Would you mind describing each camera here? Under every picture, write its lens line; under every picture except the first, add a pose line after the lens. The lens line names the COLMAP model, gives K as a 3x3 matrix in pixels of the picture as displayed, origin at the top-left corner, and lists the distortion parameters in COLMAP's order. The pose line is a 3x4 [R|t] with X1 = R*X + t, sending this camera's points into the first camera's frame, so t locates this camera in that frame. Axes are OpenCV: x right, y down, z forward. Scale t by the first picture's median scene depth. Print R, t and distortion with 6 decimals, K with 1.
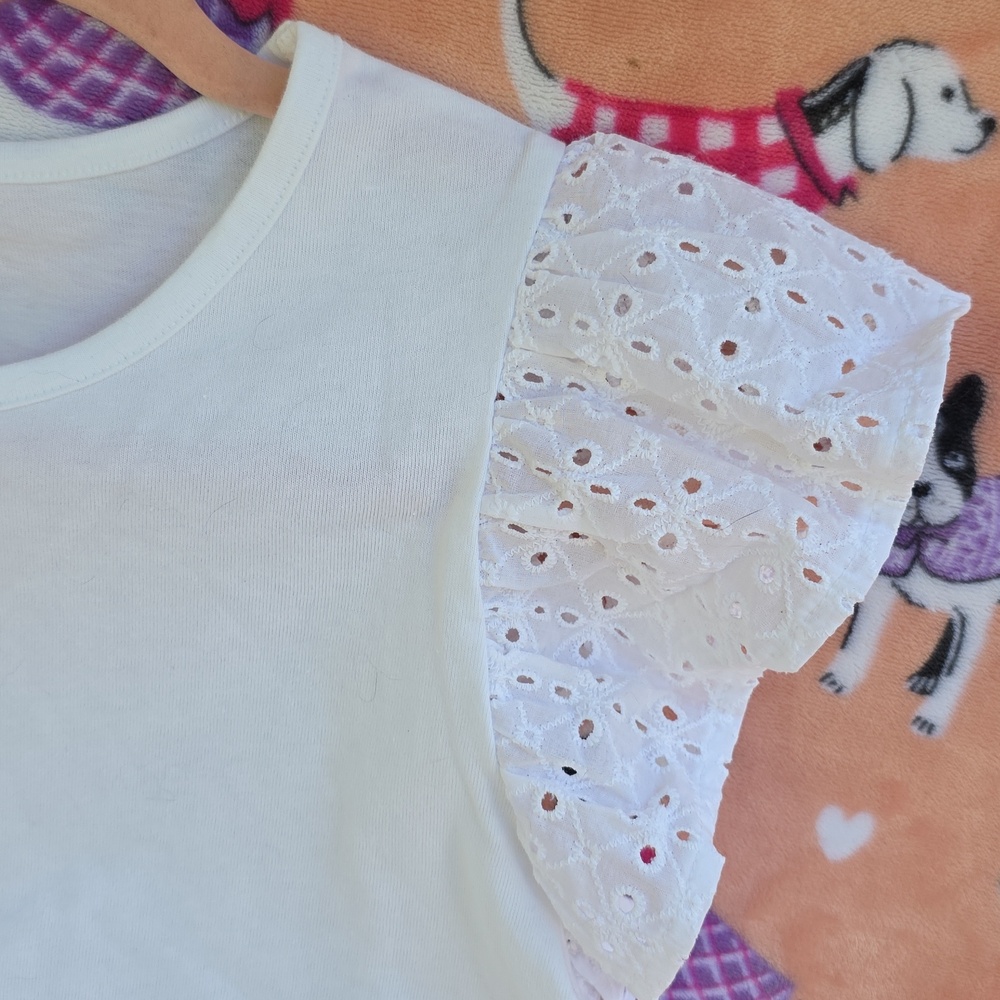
lens RADIAL K [[1421.5, 0, 459.7], [0, 1421.5, 501.0], [0, 0, 1]] dist [0.131625, -0.439916]
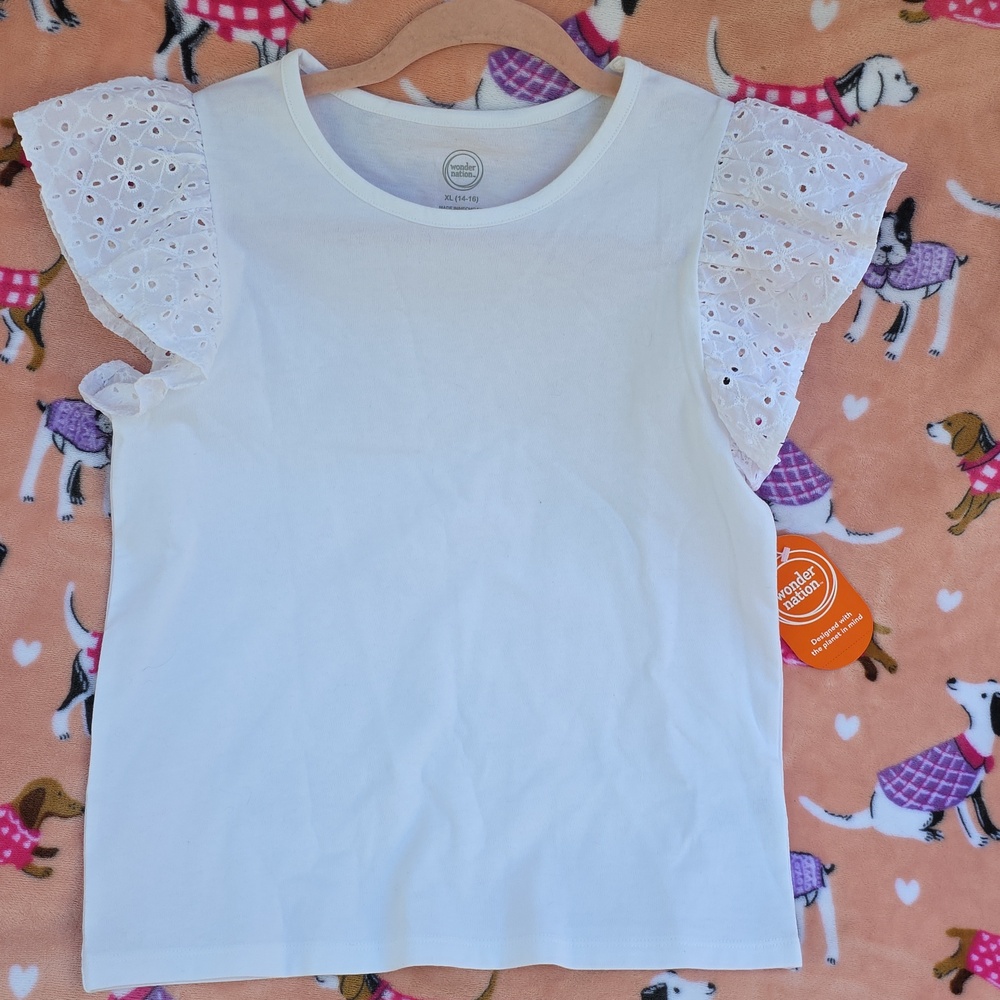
lens RADIAL K [[1421.5, 0, 459.7], [0, 1421.5, 501.0], [0, 0, 1]] dist [0.131625, -0.439916]
pose [[0.997482, -0.010892, -0.070080, -0.221657], [0.017155, 0.995847, 0.089407, 0.187848], [0.068815, -0.090384, 0.993527, -1.460657]]
